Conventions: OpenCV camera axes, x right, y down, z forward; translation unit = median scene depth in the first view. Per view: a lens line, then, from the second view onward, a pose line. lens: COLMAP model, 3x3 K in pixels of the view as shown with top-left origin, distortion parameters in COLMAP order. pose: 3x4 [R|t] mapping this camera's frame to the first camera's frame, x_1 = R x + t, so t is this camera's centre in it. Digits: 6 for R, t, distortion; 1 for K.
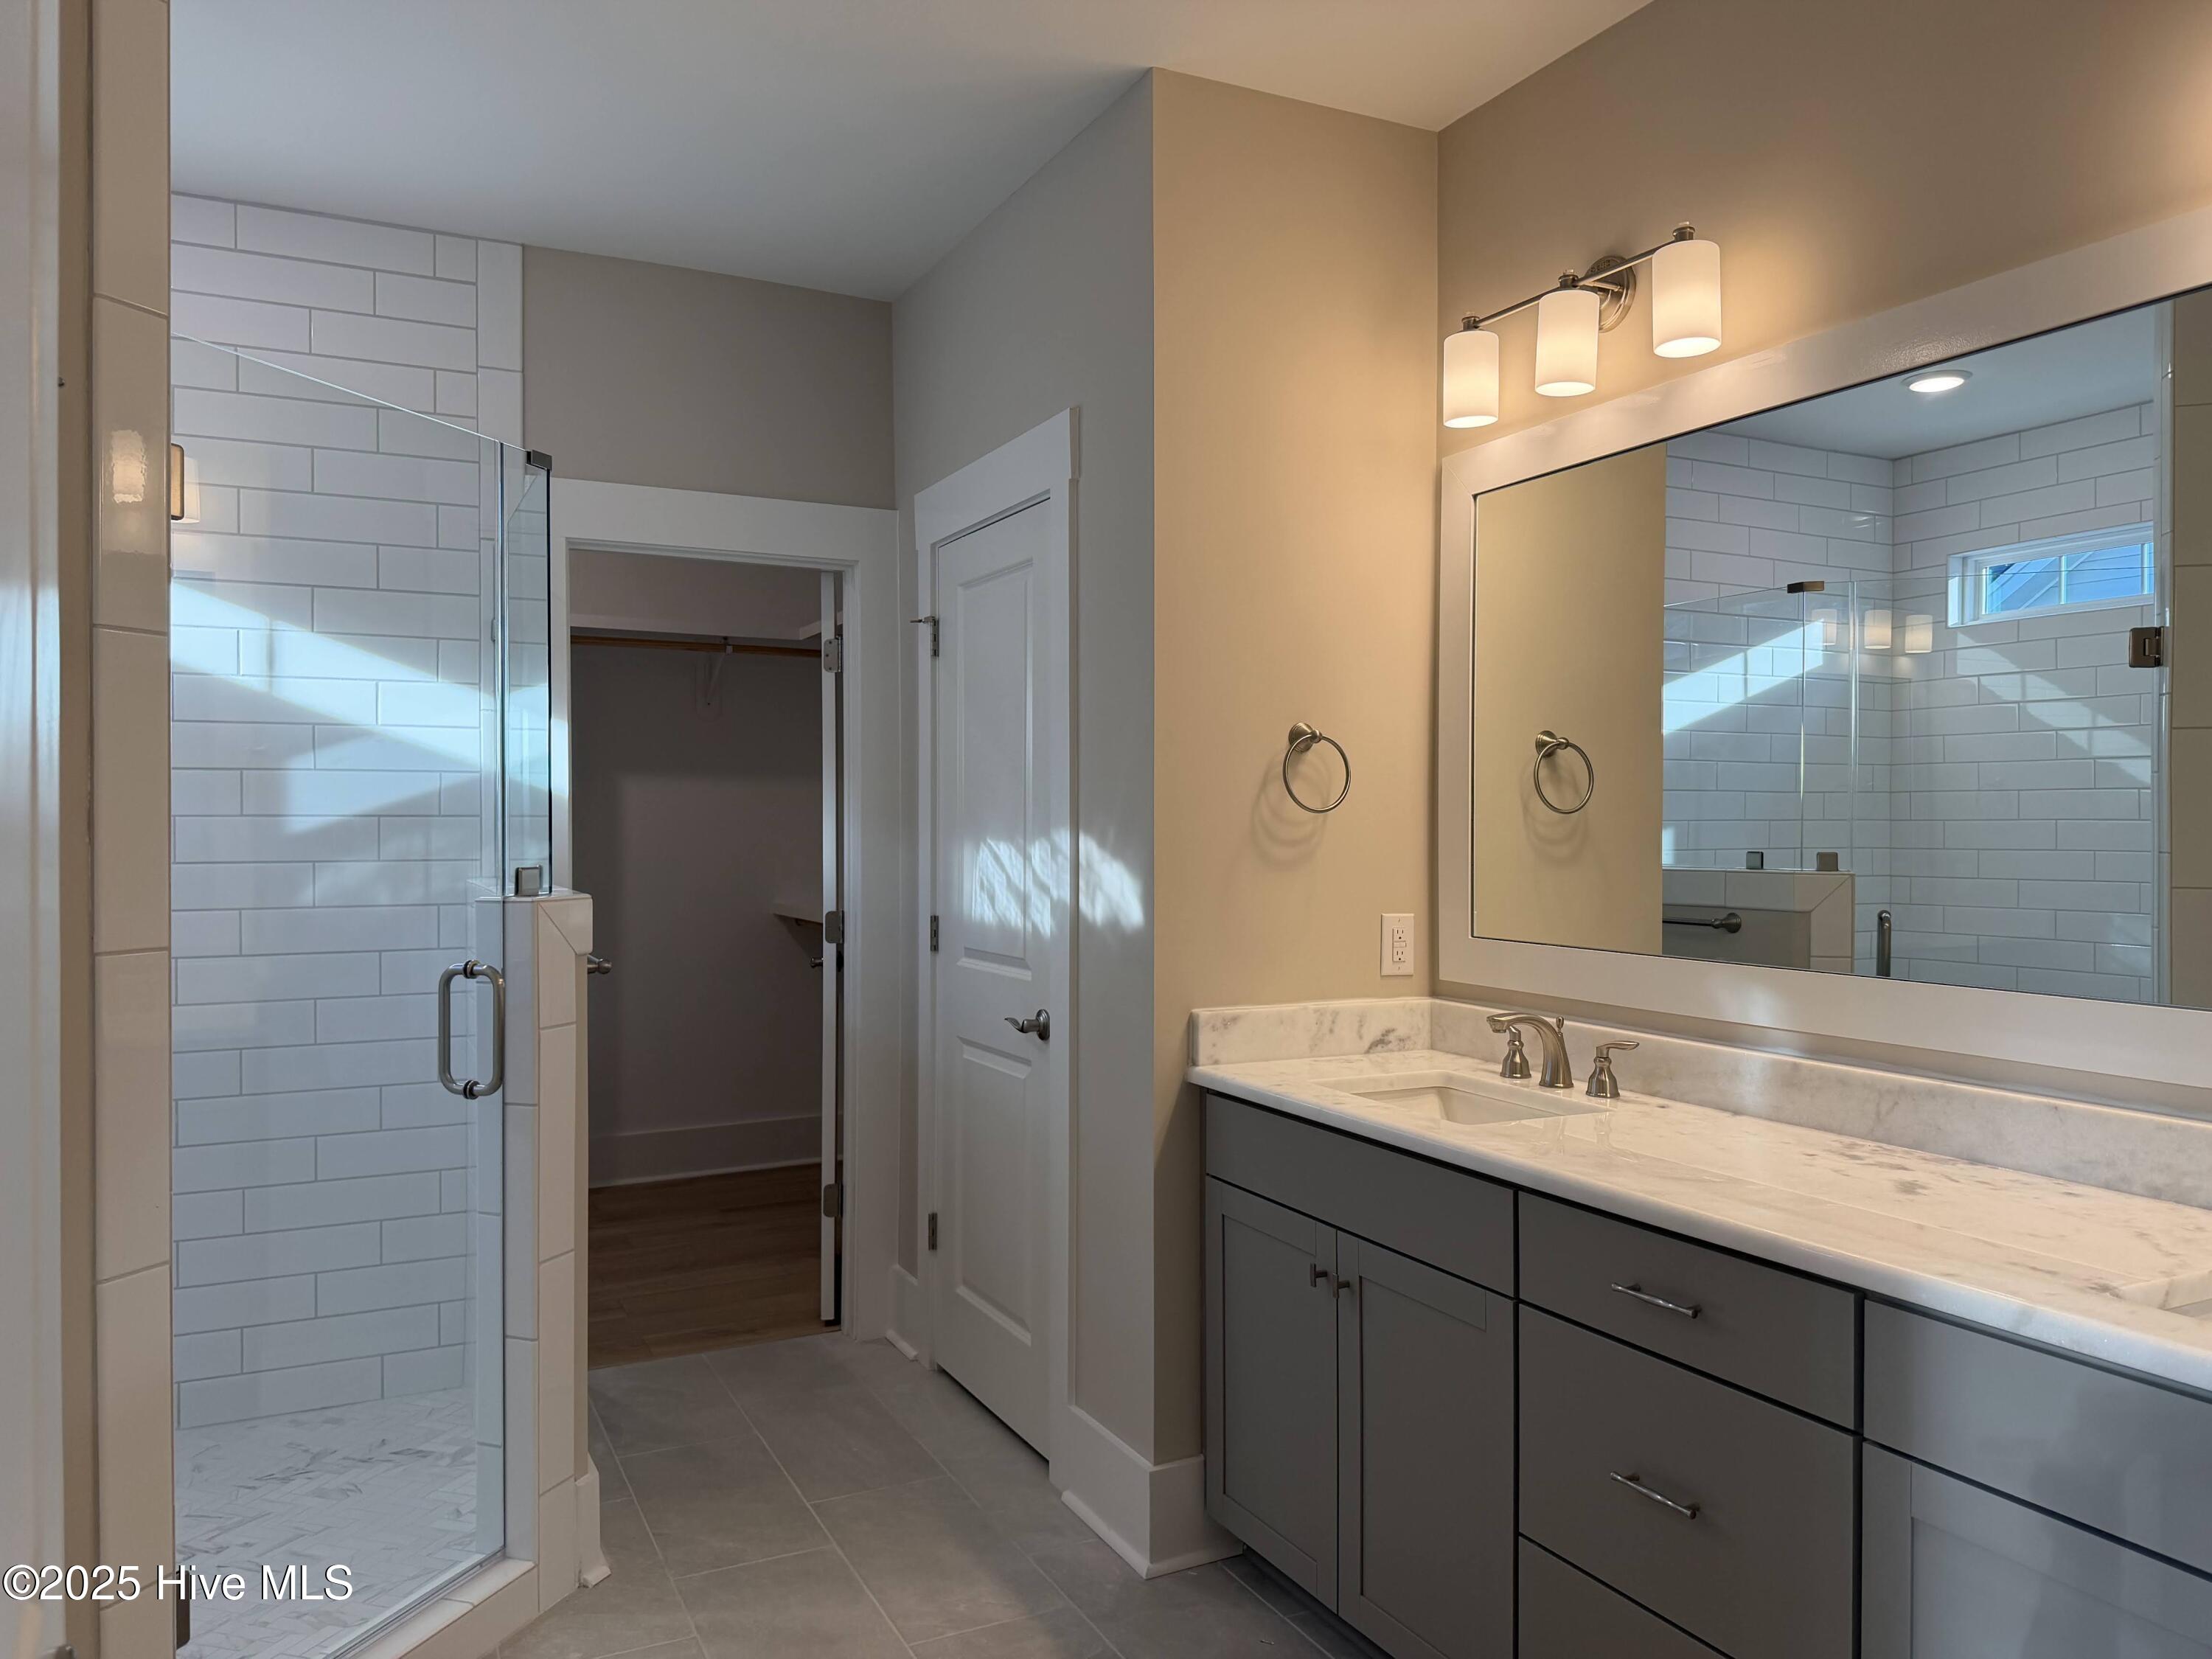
lens RADIAL K [[1576.8, 0, 1104.3], [0, 1576.8, 822.8], [0, 0, 1]] dist [0.036959, -0.020780]
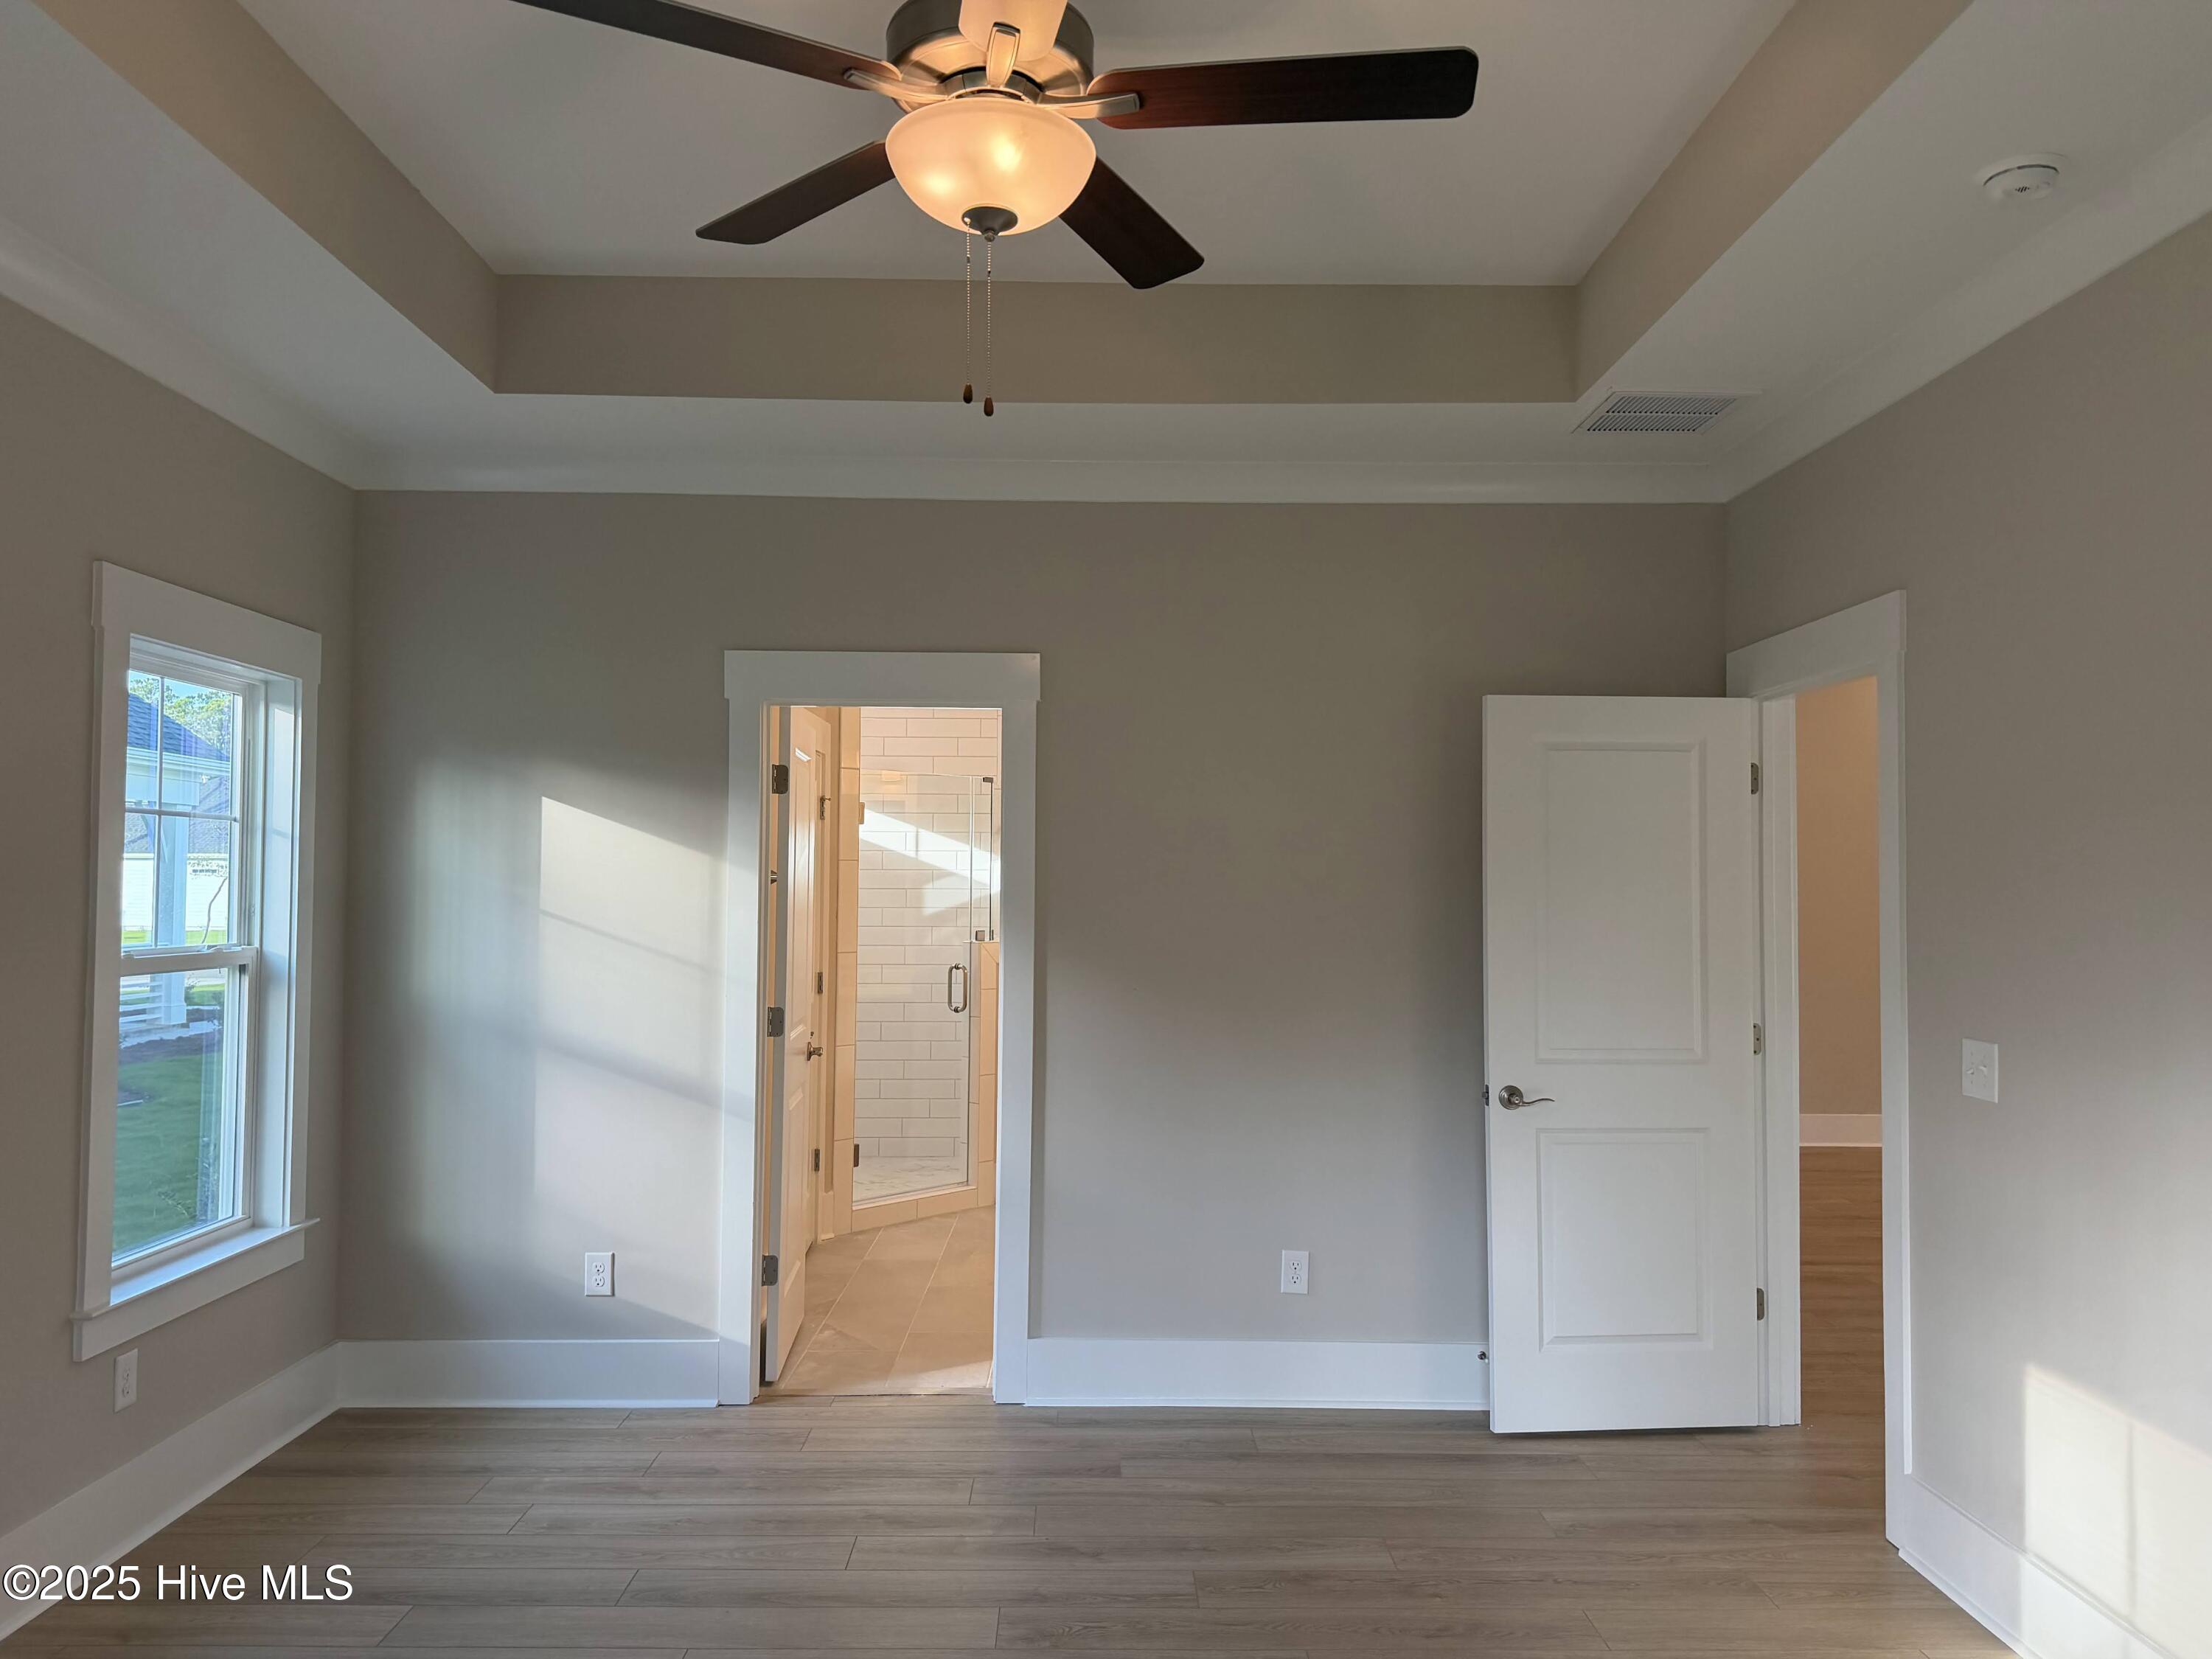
lens RADIAL K [[1576.8, 0, 1111.2], [0, 1576.8, 835.3], [0, 0, 1]] dist [0.036959, -0.020780]
pose [[0.895104, -0.008115, -0.445783, 0.889969], [-0.012066, 0.999027, -0.042414, -0.017867], [0.445694, 0.043343, 0.894136, -1.121871]]
